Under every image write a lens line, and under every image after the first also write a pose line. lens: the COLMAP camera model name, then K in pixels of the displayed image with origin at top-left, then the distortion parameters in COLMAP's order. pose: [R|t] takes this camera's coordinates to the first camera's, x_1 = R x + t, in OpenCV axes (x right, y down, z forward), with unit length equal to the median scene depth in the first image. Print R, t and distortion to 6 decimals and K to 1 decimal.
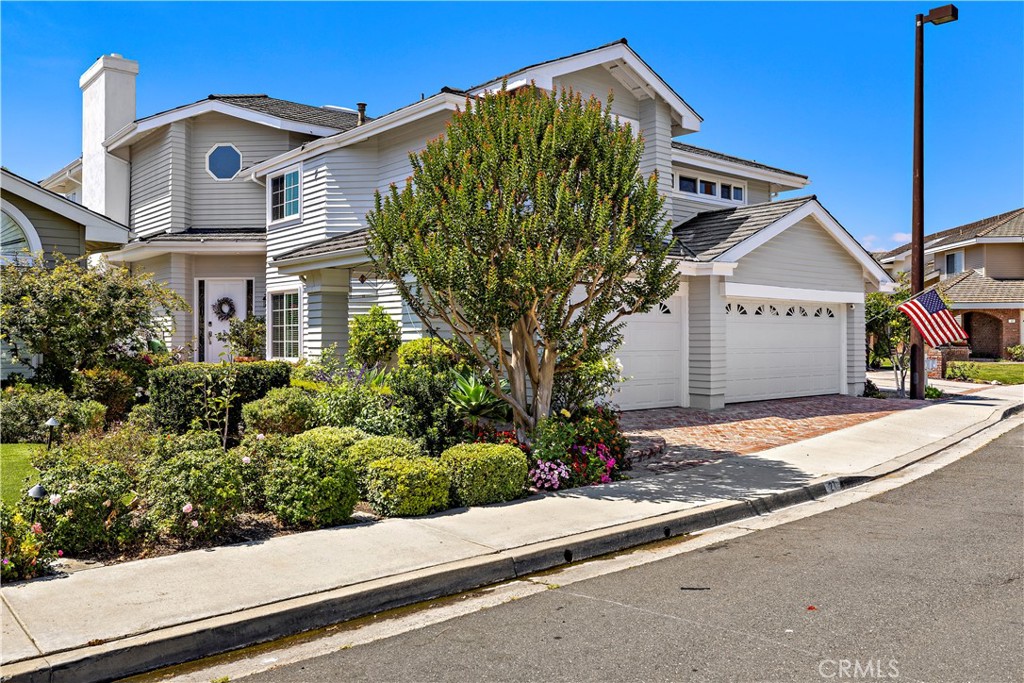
lens RADIAL K [[832.2, 0, 512.6], [0, 832.2, 355.8], [0, 0, 1]] dist [0.011672, 0.006562]
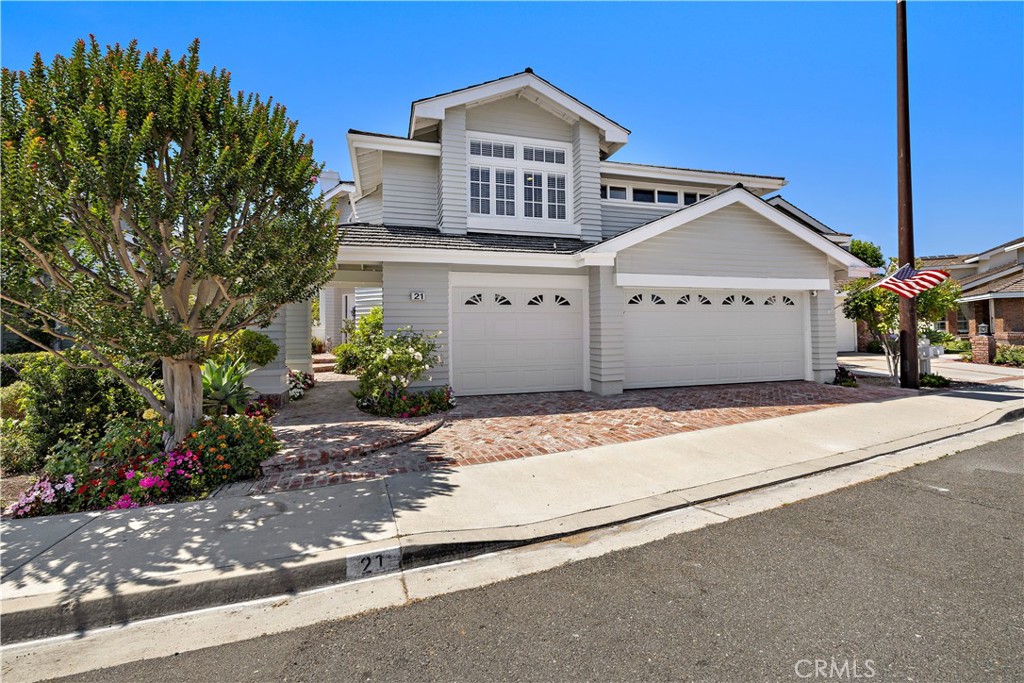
lens RADIAL K [[437.8, 0, 511.7], [0, 437.8, 333.4], [0, 0, 1]] dist [0.001859, -0.000180]
pose [[0.904203, -0.007783, -0.427031, 0.301873], [0.002279, 0.999908, -0.013397, -0.004874], [0.427096, 0.011141, 0.904138, 0.366164]]
